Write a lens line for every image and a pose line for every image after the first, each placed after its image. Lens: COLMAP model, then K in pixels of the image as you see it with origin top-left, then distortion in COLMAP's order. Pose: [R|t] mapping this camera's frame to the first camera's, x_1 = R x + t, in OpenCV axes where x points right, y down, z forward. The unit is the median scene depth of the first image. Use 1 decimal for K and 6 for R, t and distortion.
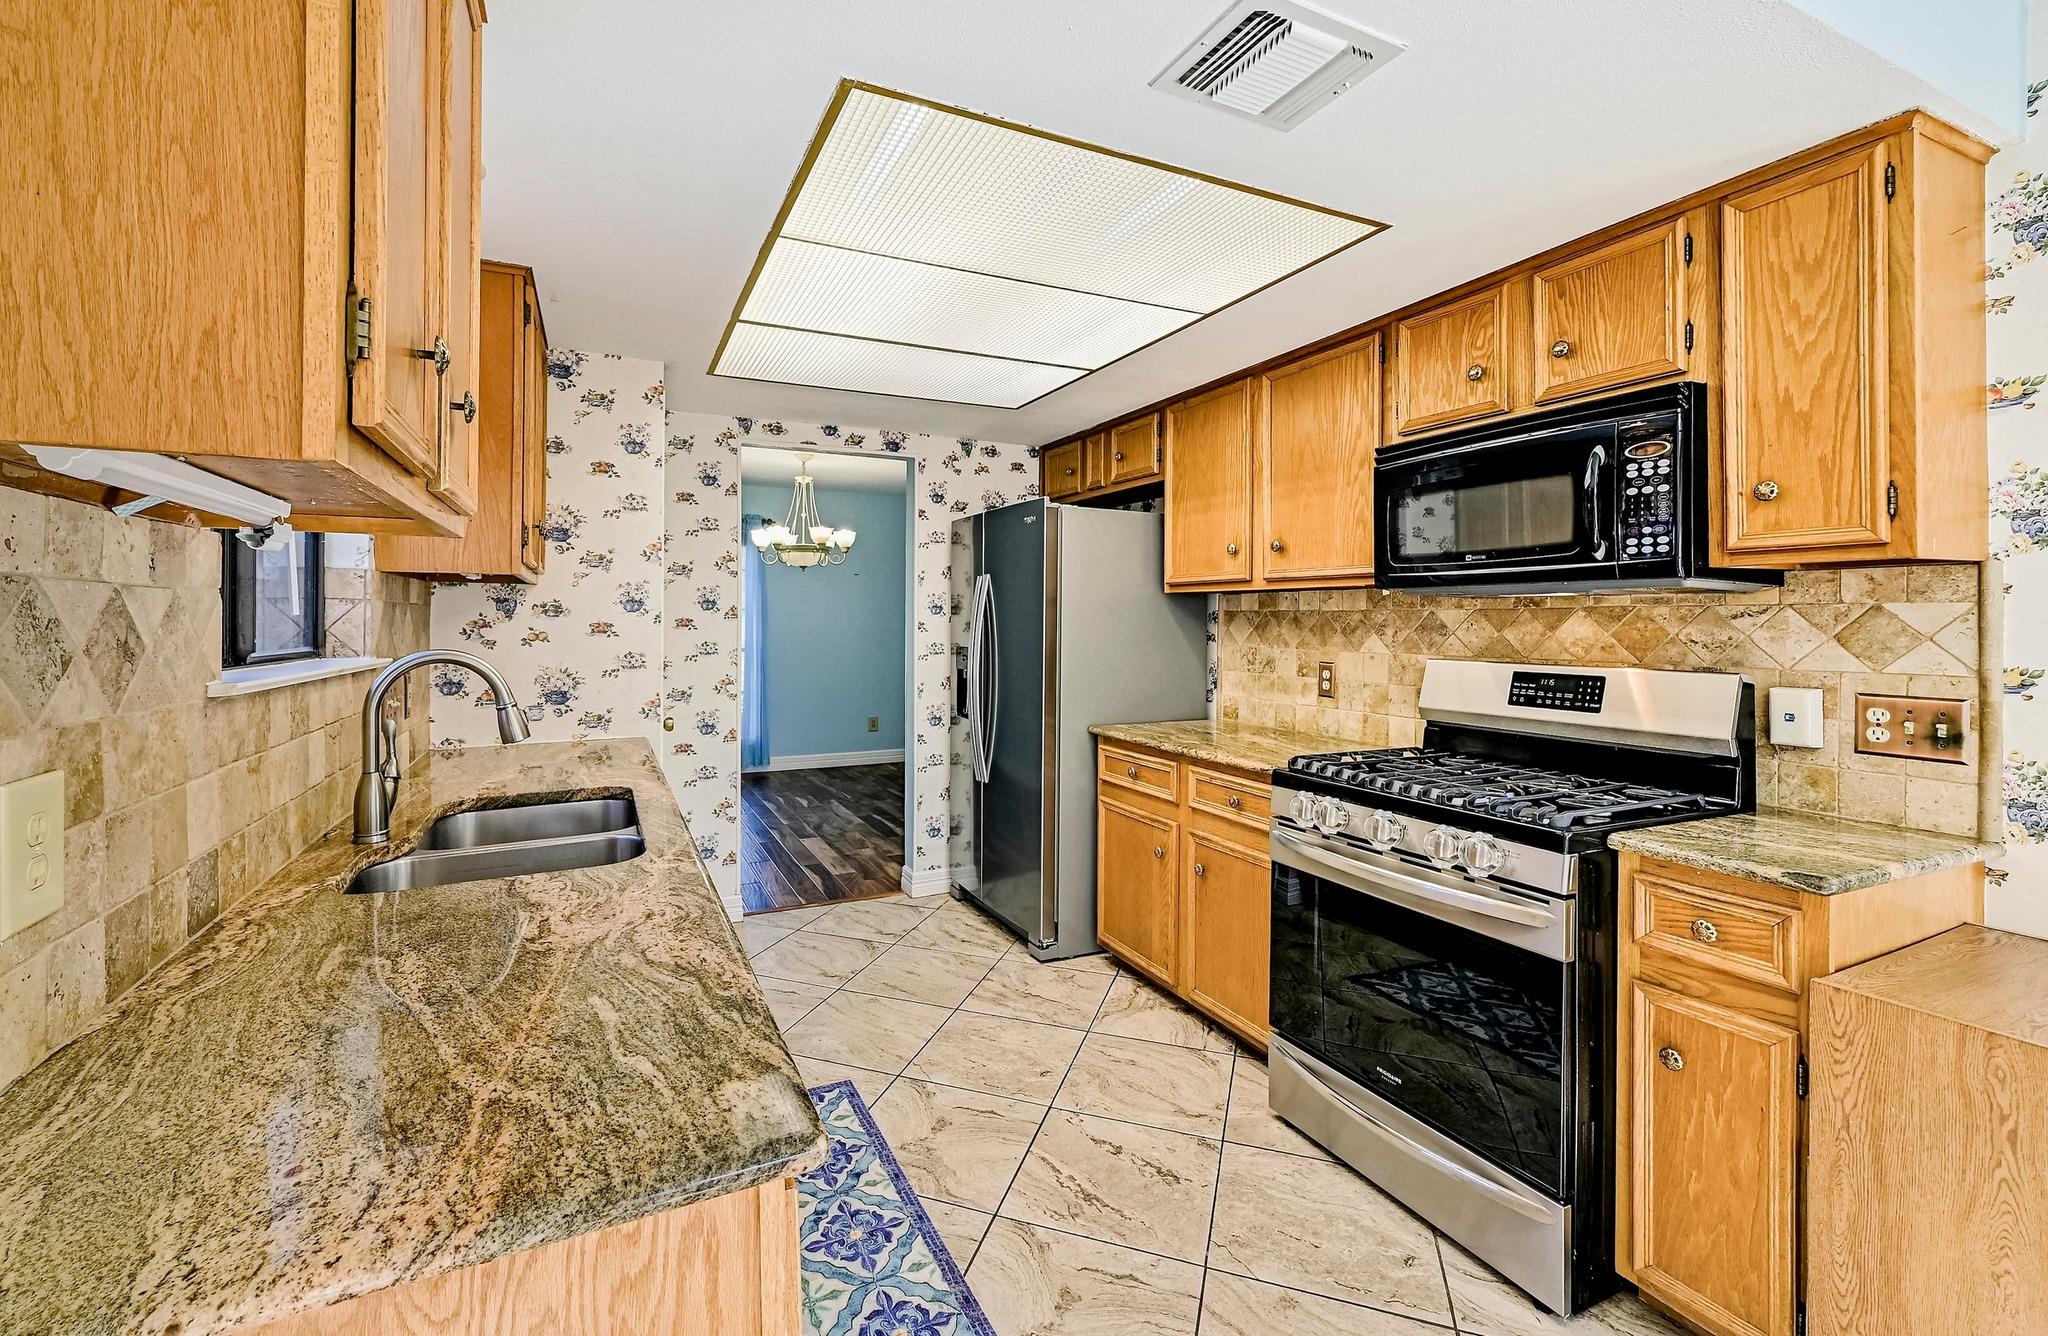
lens RADIAL K [[903.1, 0, 949.2], [0, 903.1, 607.0], [0, 0, 1]] dist [0.000087, -0.000759]
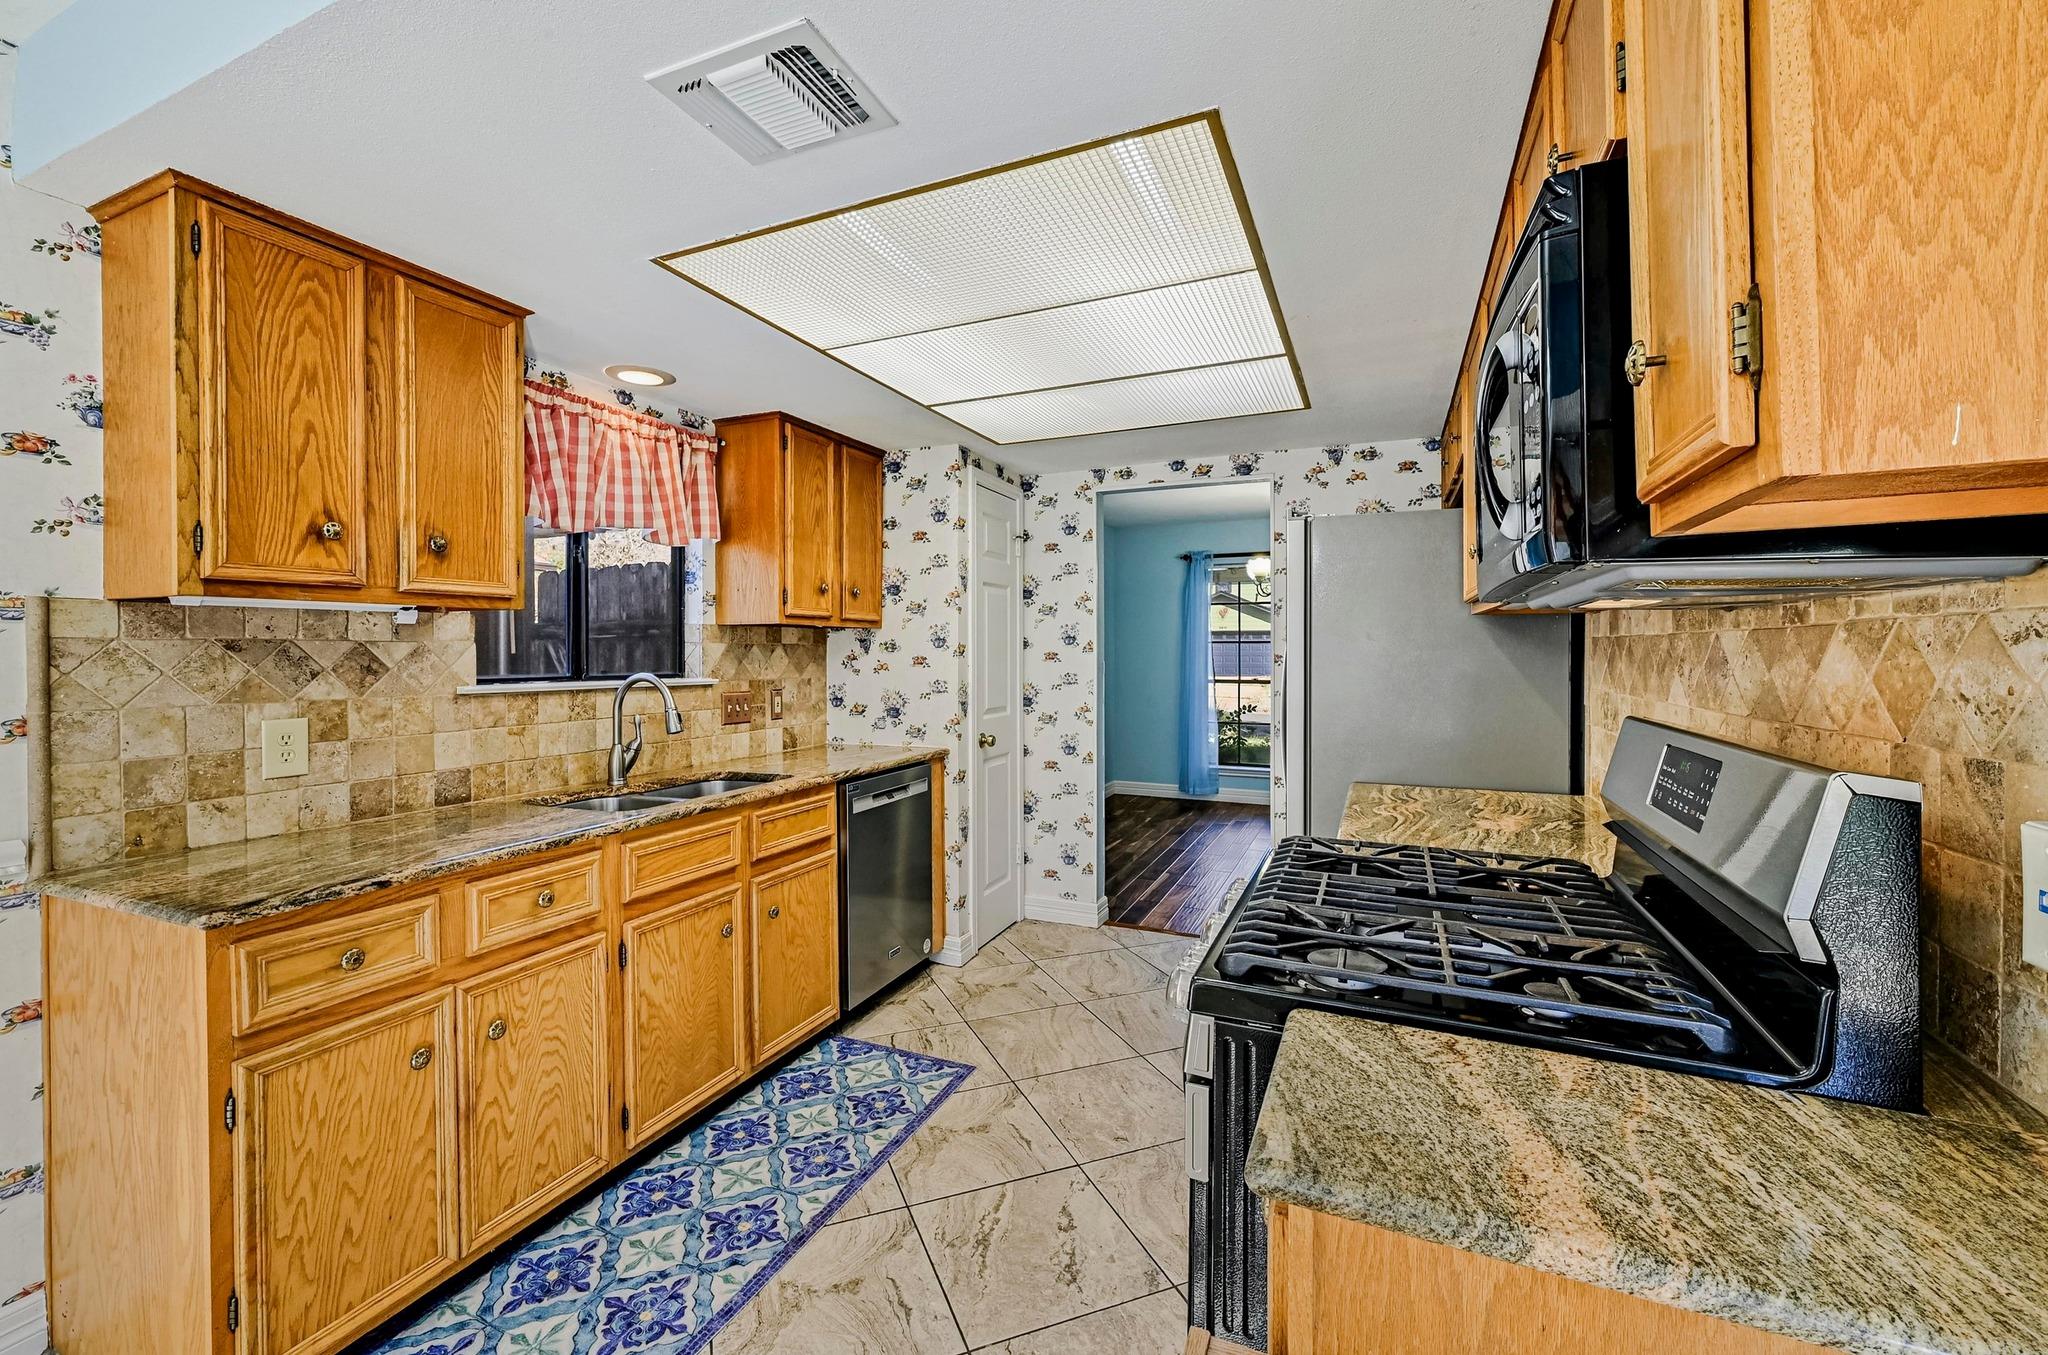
lens RADIAL K [[844.0, 0, 945.1], [0, 844.0, 638.1], [0, 0, 1]] dist [0.001349, -0.001362]
pose [[0.637104, -0.018514, -0.770556, 0.856919], [0.016130, 0.999813, -0.010686, 0.006892], [0.770609, -0.005620, 0.637283, 0.391543]]
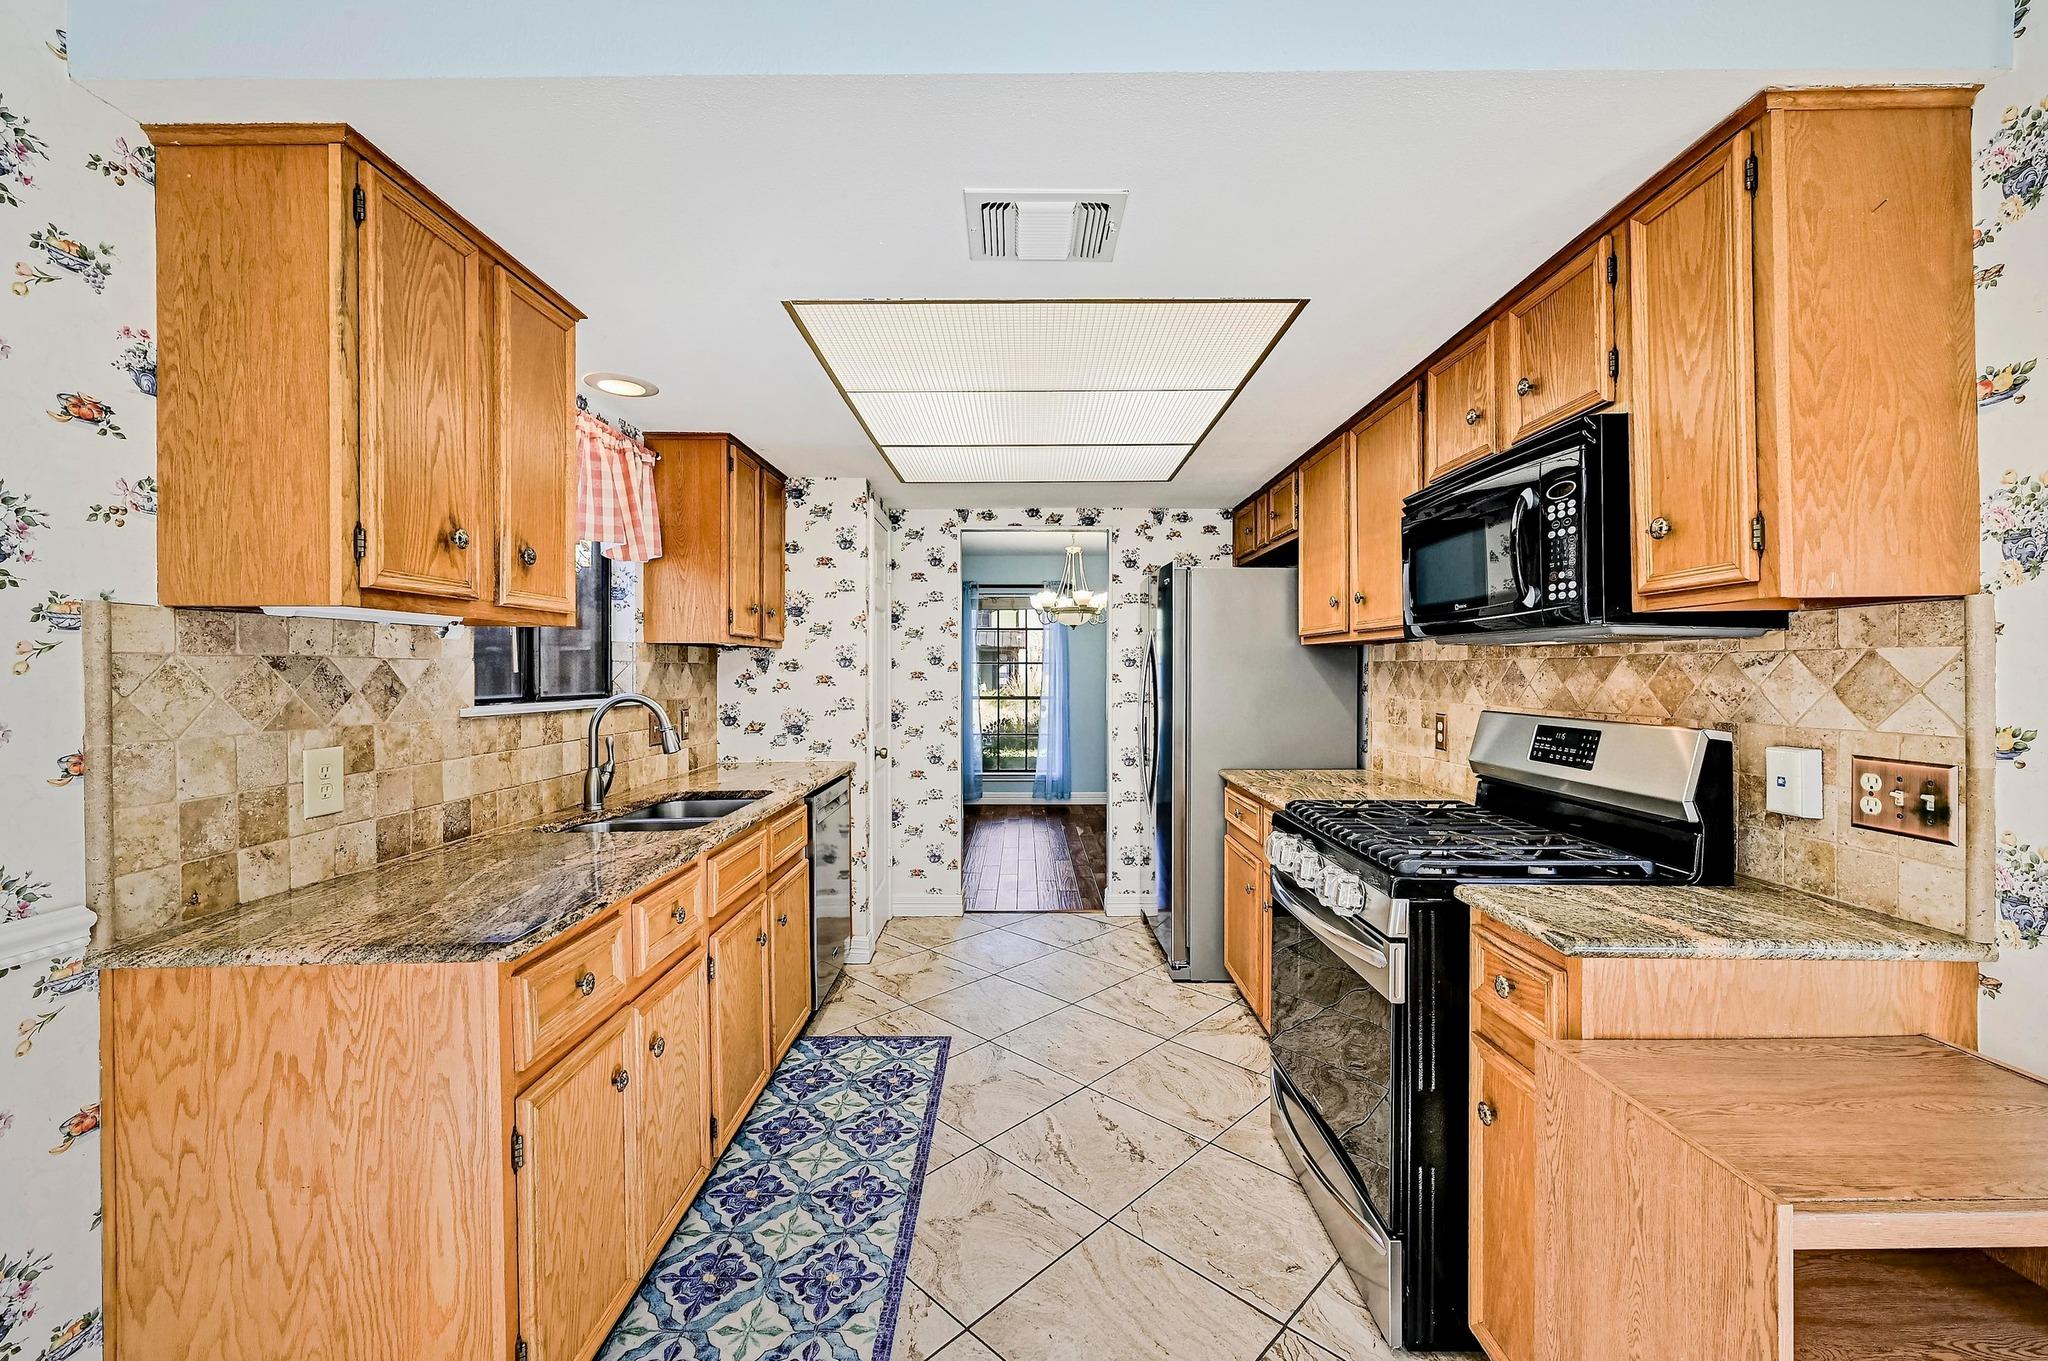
lens RADIAL K [[844.0, 0, 966.3], [0, 844.0, 655.7], [0, 0, 1]] dist [0.001349, -0.001362]
pose [[0.897002, -0.013575, -0.441818, 0.554907], [0.011636, 0.999907, -0.007098, -0.001450], [0.441873, 0.001226, 0.897077, -0.065747]]
